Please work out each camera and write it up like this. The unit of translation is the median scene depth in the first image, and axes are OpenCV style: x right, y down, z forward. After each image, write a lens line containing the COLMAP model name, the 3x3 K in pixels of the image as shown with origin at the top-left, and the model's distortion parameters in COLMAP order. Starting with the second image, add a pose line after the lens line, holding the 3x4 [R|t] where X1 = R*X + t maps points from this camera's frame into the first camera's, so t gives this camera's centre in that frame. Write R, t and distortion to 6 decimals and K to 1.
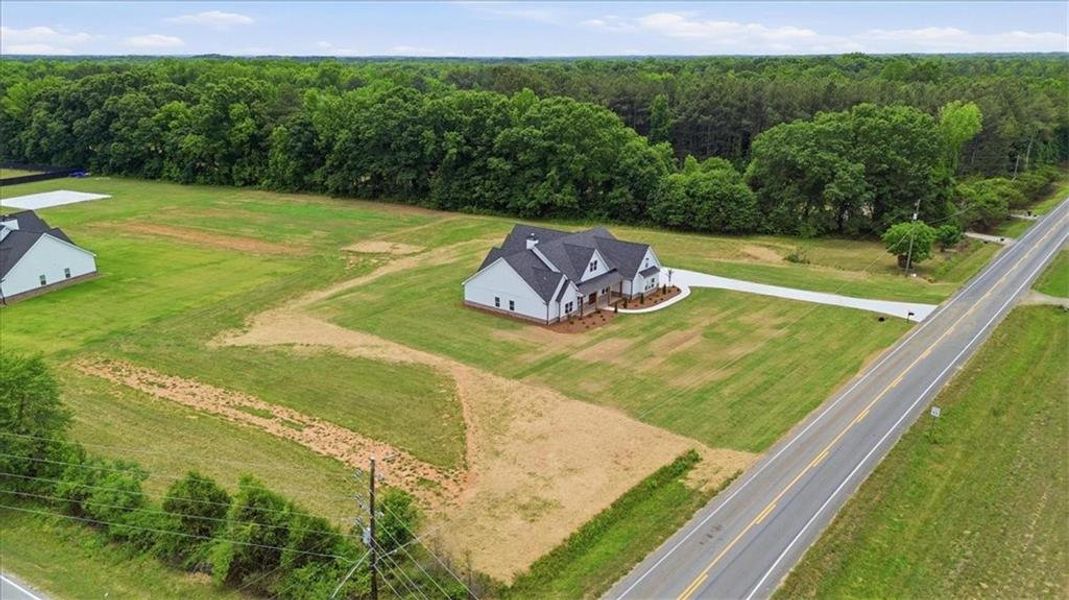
lens RADIAL K [[755.2, 0, 534.5], [0, 755.2, 300.0], [0, 0, 1]] dist [0.049512, -0.005966]
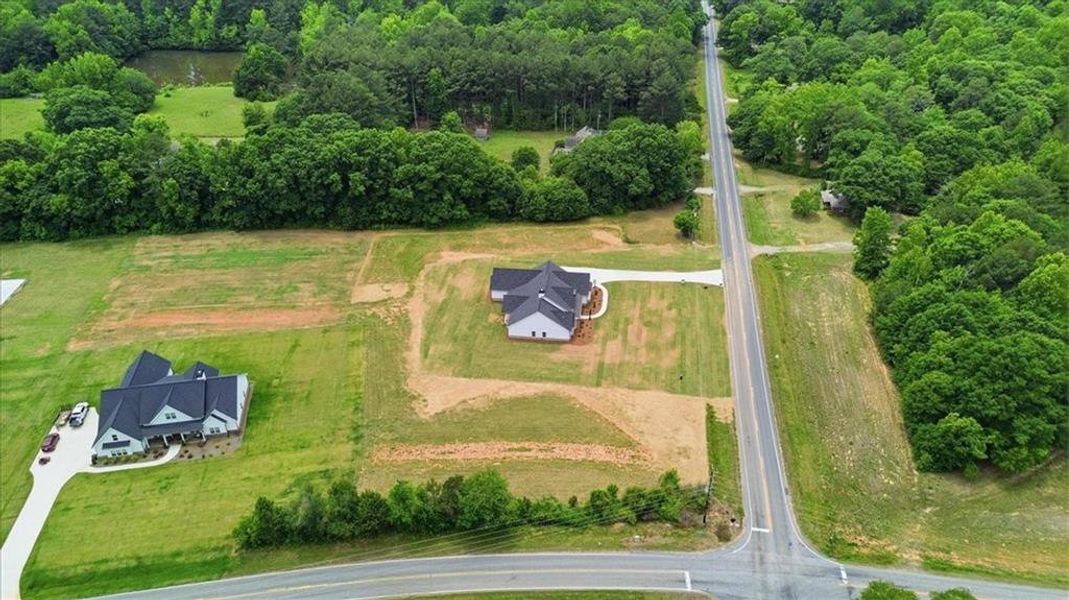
lens RADIAL K [[755.2, 0, 534.5], [0, 755.2, 300.0], [0, 0, 1]] dist [0.049512, -0.005966]
pose [[0.862486, -0.268430, 0.429025, -0.872336], [0.157165, 0.947895, 0.277119, -0.624545], [-0.481058, -0.171583, 0.859734, -0.537682]]
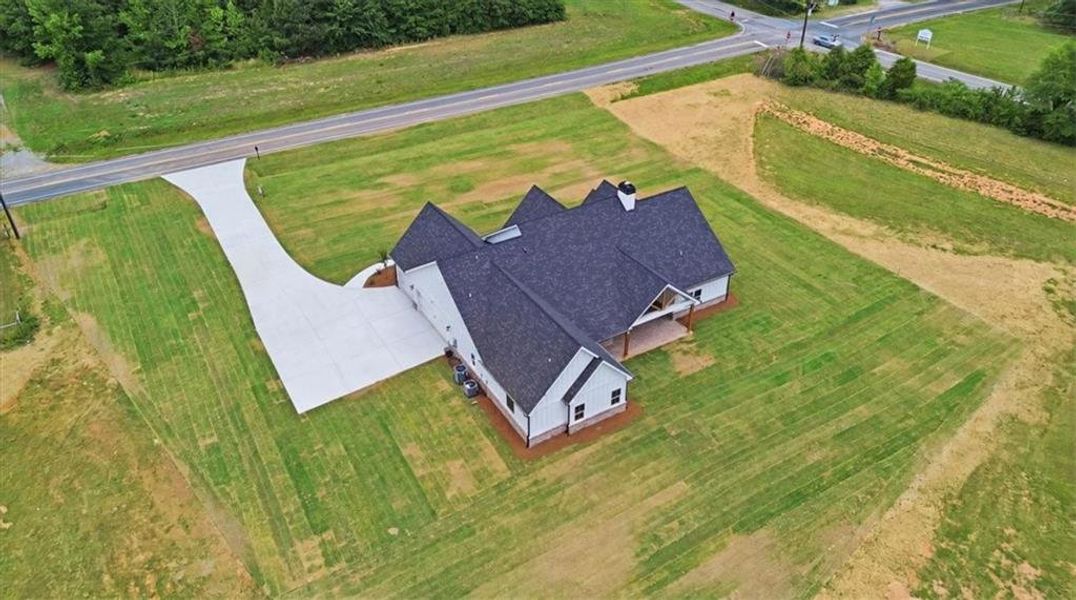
lens RADIAL K [[755.5, 0, 538.0], [0, 755.5, 300.0], [0, 0, 1]] dist [0.058654, -0.050413]
pose [[-0.929223, -0.208010, 0.305413, -0.165449], [0.115412, 0.621791, 0.774633, -0.595656], [-0.351034, 0.755055, -0.553775, 1.658529]]
